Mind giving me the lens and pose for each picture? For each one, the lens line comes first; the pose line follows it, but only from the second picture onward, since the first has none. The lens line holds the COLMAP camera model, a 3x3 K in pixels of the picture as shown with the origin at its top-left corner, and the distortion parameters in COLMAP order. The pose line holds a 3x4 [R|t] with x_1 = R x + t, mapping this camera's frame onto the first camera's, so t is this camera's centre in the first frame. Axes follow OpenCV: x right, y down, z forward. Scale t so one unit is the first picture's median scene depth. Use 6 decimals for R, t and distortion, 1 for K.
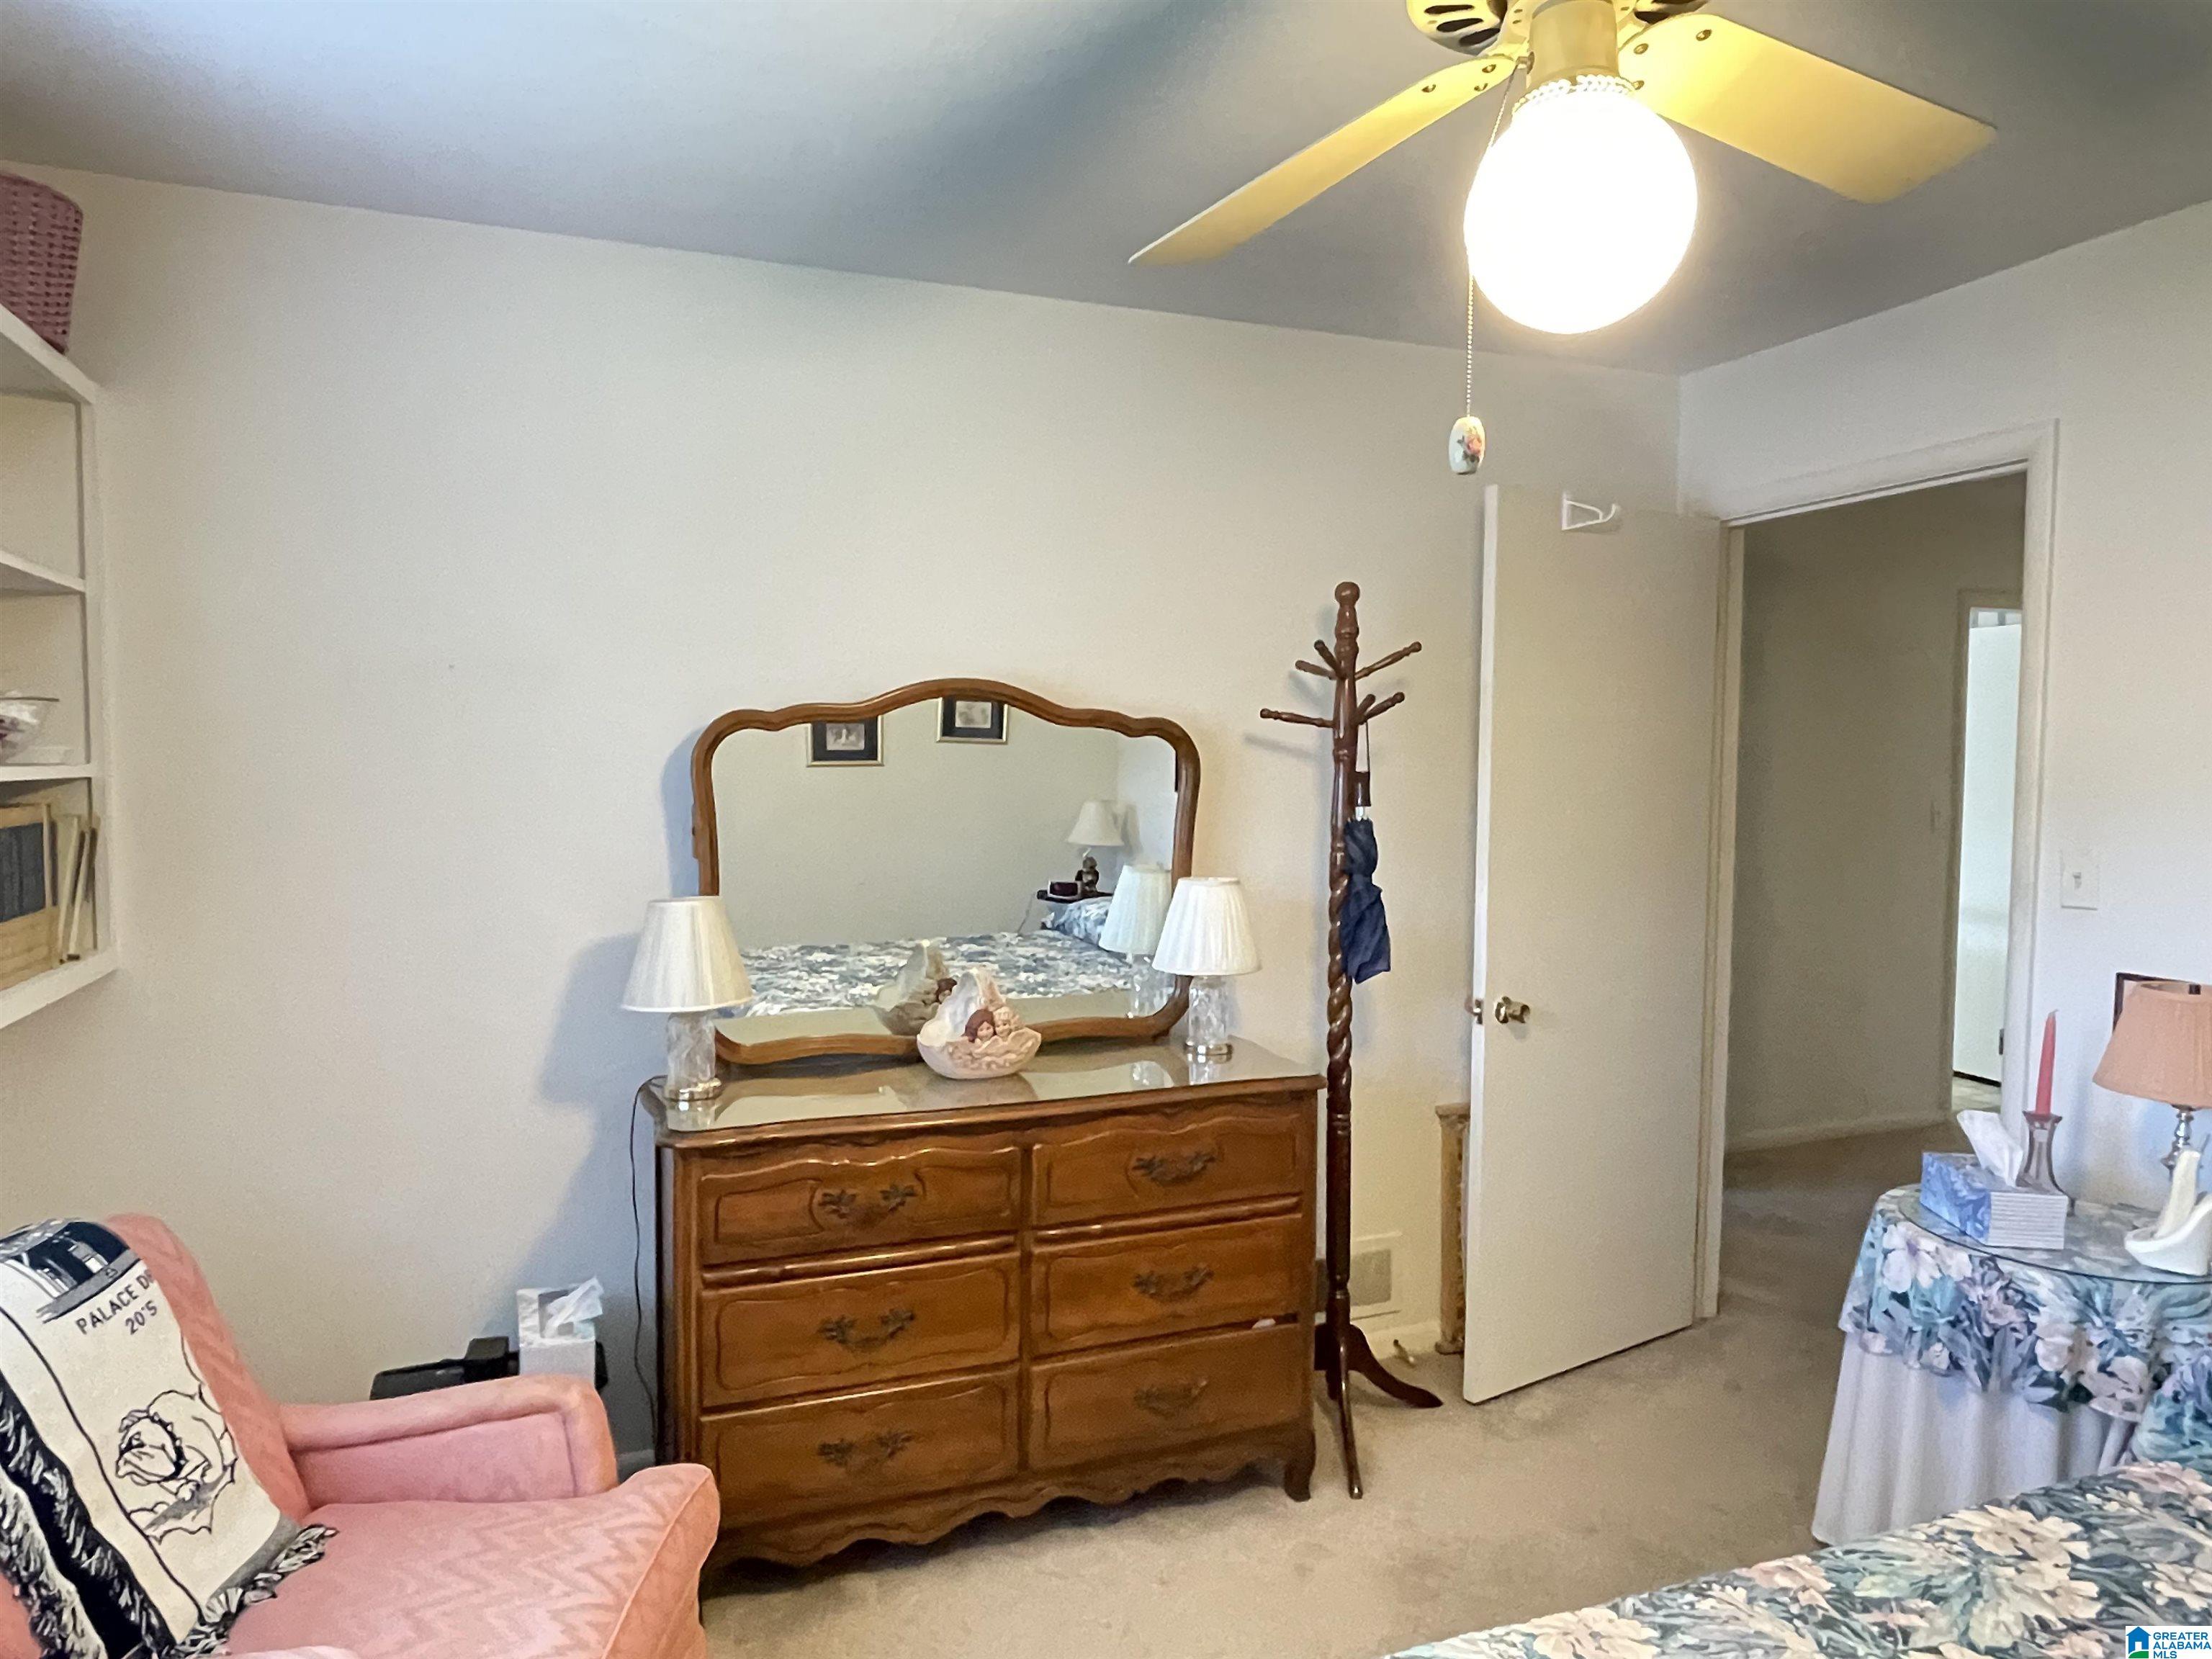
lens RADIAL K [[1399.6, 0, 1090.8], [0, 1399.6, 835.6], [0, 0, 1]] dist [0.007191, -0.015936]
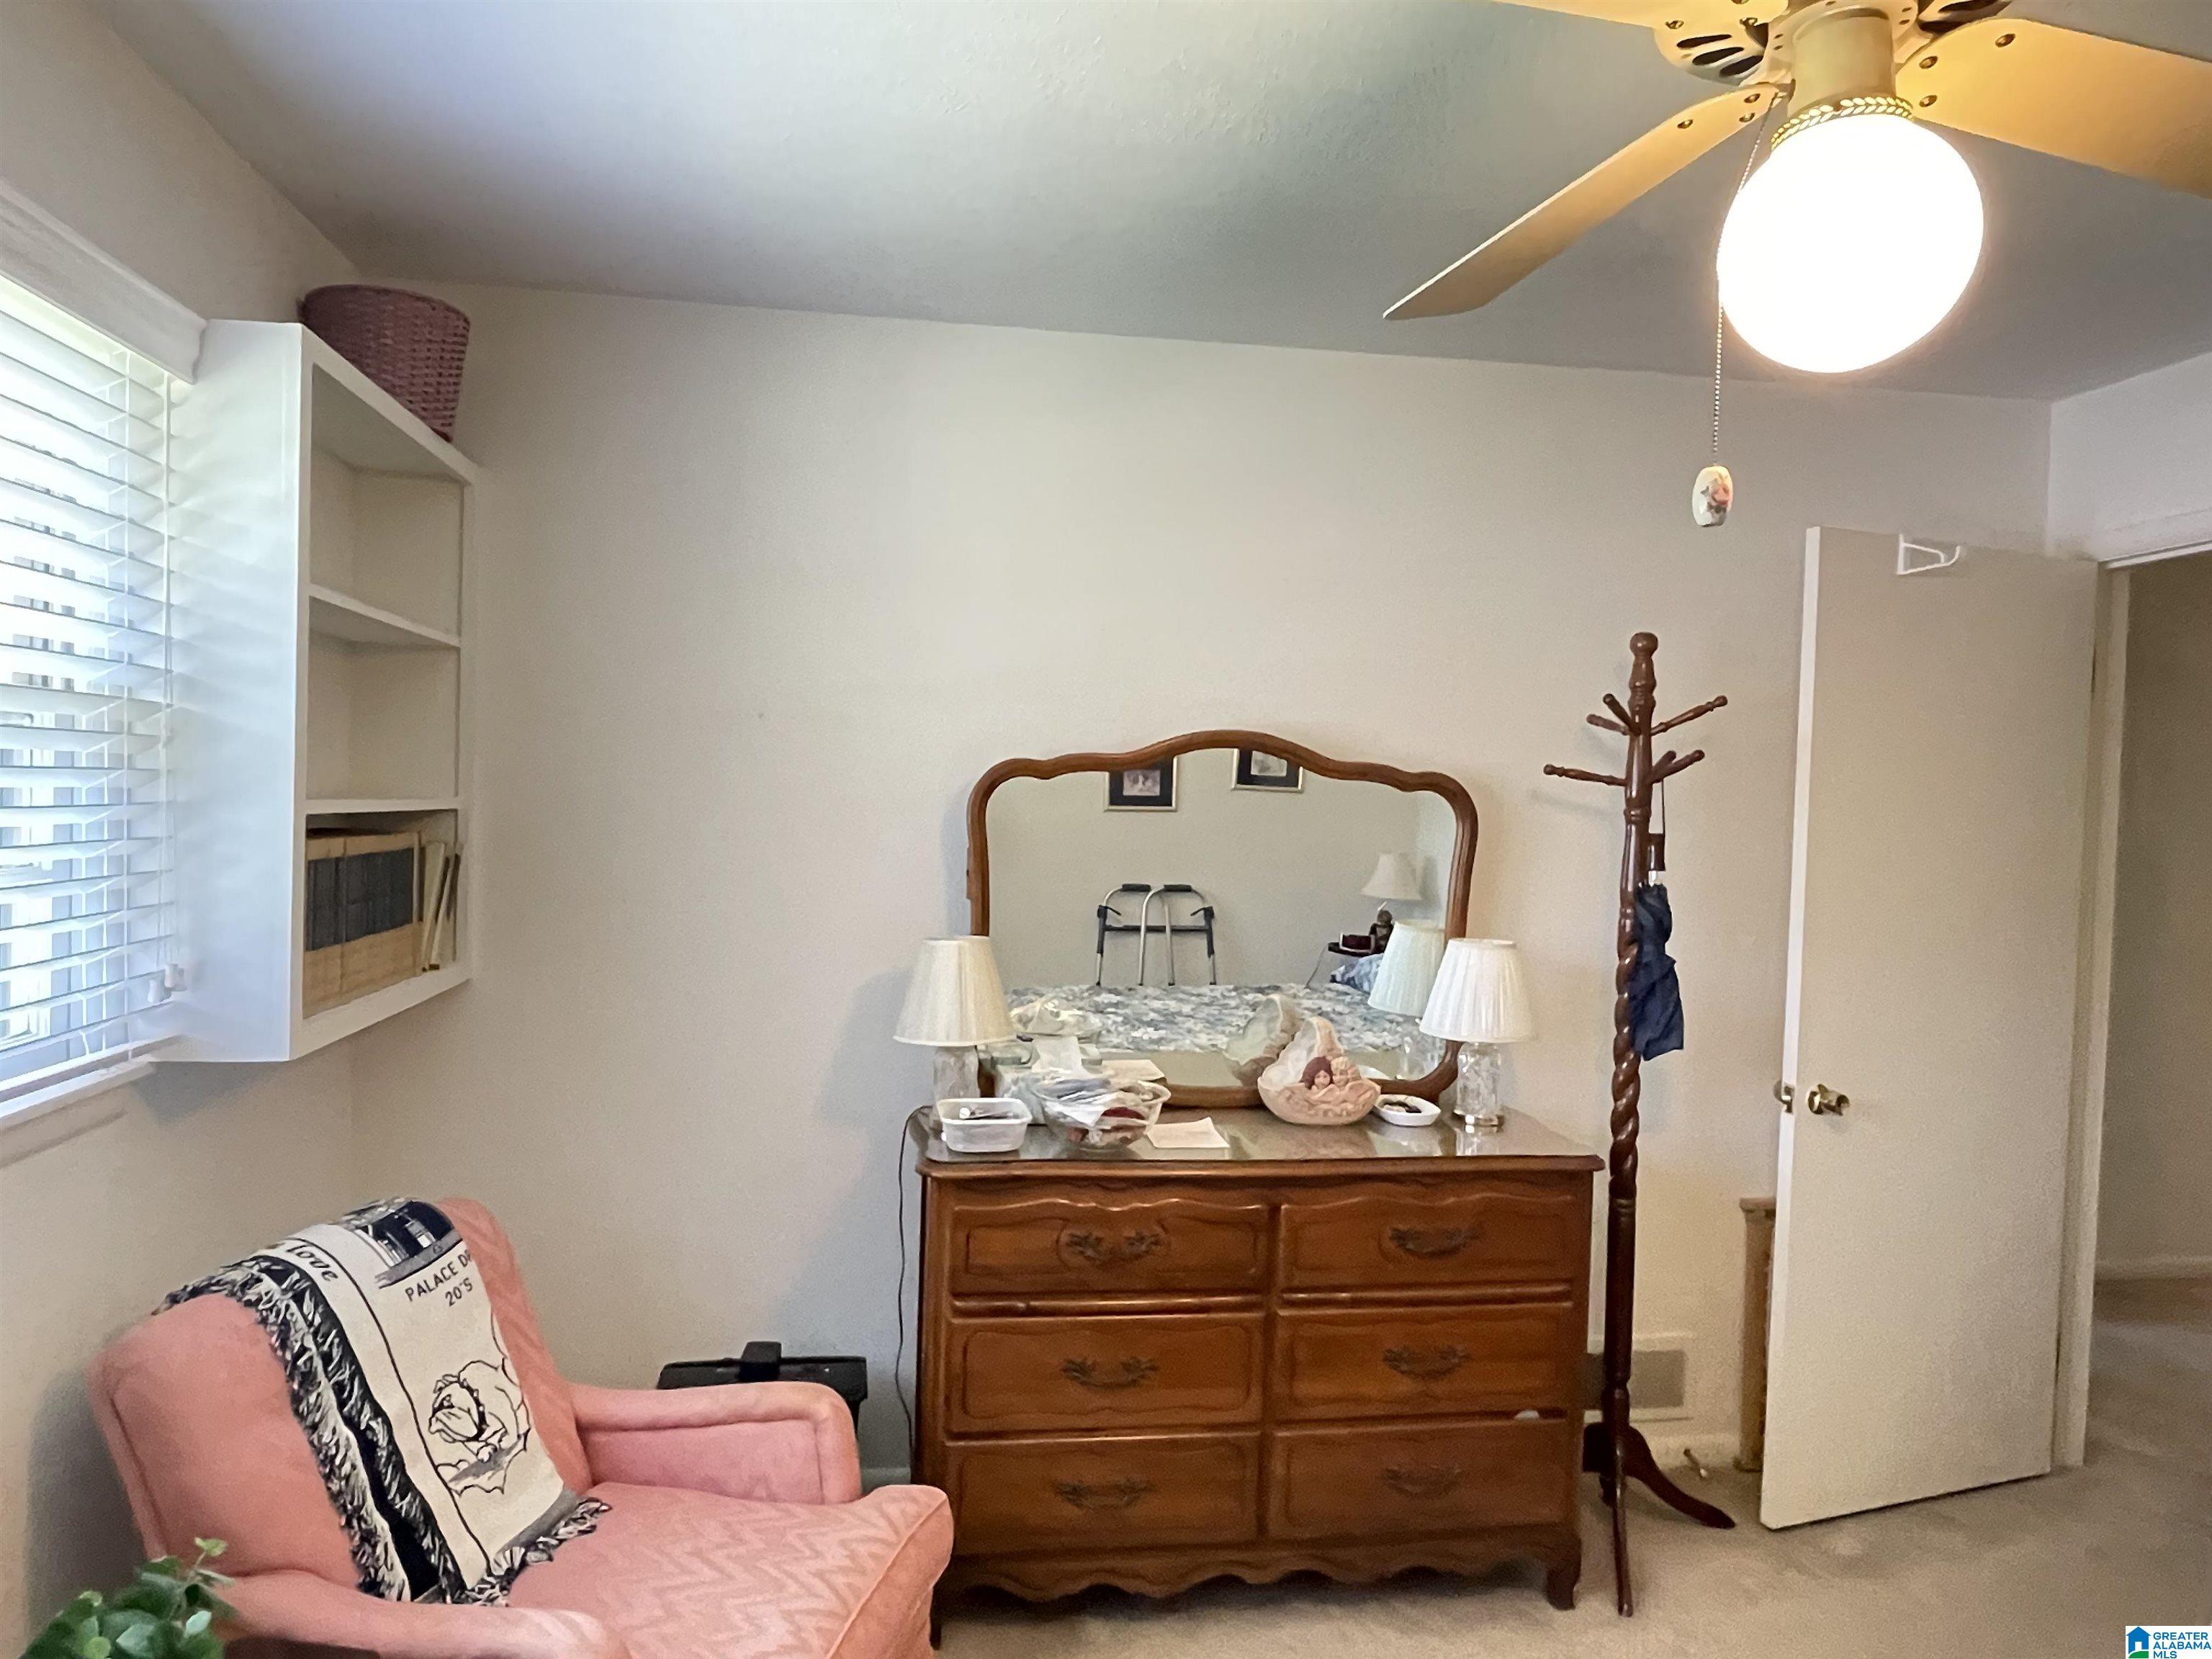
lens RADIAL K [[1399.6, 0, 1089.0], [0, 1399.6, 838.0], [0, 0, 1]] dist [0.007191, -0.015936]
pose [[0.974447, 0.027978, -0.222870, 0.041233], [-0.034820, 0.999033, -0.026830, -0.005542], [0.221904, 0.033905, 0.974479, 0.000666]]
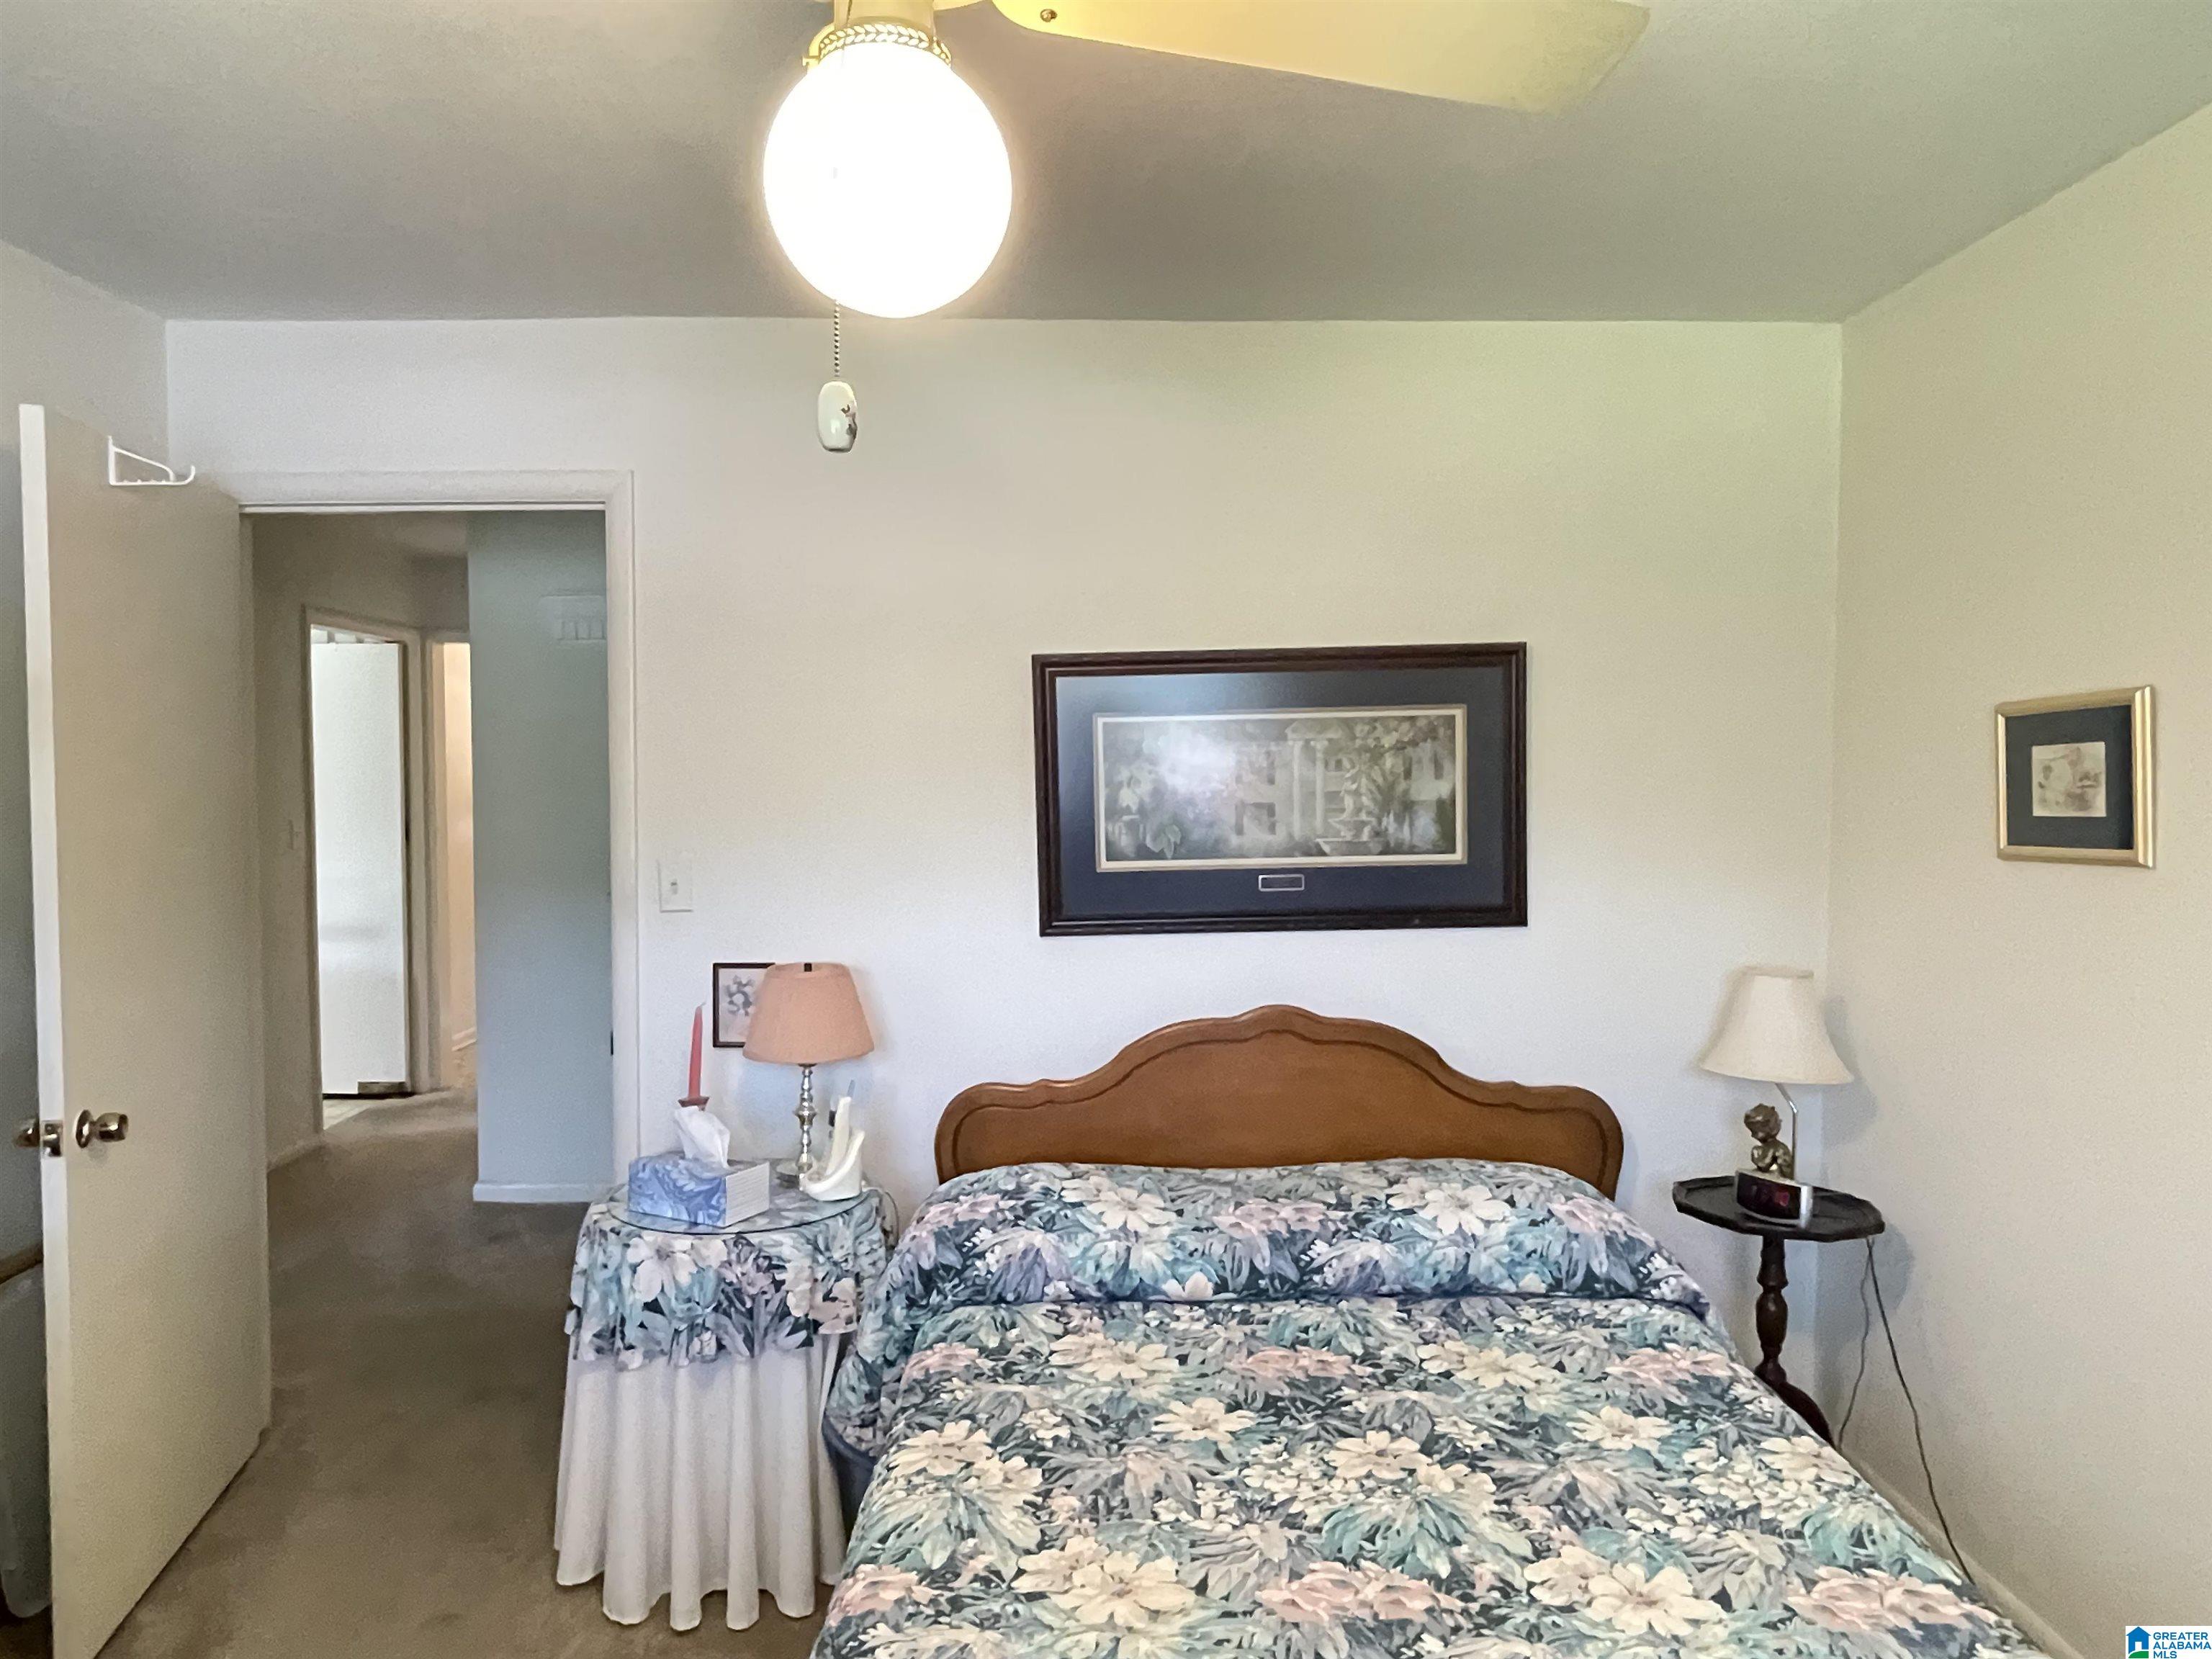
lens RADIAL K [[1399.6, 0, 1082.8], [0, 1399.6, 831.4], [0, 0, 1]] dist [0.007191, -0.015936]
pose [[0.355754, -0.044933, 0.933499, -0.251704], [0.057132, 0.998021, 0.026266, -0.026125], [-0.932832, 0.043988, 0.357617, 0.318024]]
